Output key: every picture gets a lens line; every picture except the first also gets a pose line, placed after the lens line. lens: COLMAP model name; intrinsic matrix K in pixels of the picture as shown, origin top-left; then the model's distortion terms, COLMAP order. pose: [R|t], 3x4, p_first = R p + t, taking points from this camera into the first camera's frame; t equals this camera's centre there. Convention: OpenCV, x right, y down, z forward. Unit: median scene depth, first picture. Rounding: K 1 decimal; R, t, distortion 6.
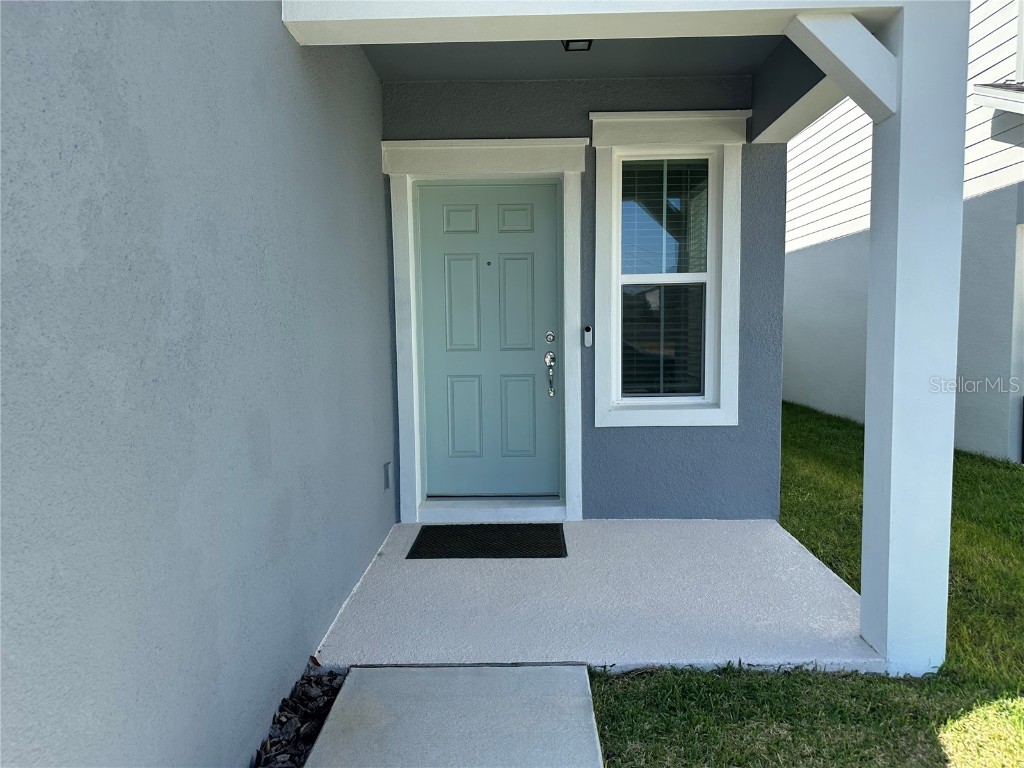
lens RADIAL K [[706.5, 0, 511.7], [0, 706.5, 390.7], [0, 0, 1]] dist [0.061553, -0.091062]
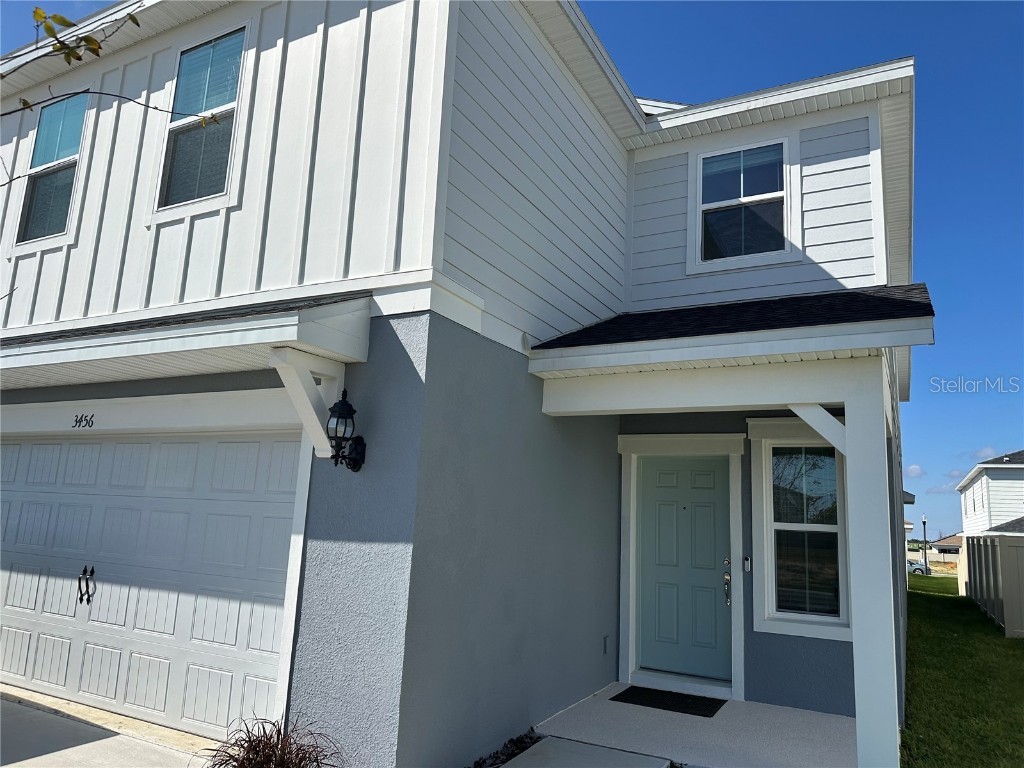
lens RADIAL K [[706.5, 0, 511.7], [0, 706.5, 390.7], [0, 0, 1]] dist [0.061553, -0.091062]
pose [[0.887660, -0.026299, -0.459747, 0.356696], [-0.099568, 0.963791, -0.247373, -0.010764], [0.449606, 0.265359, 0.852900, -0.553105]]
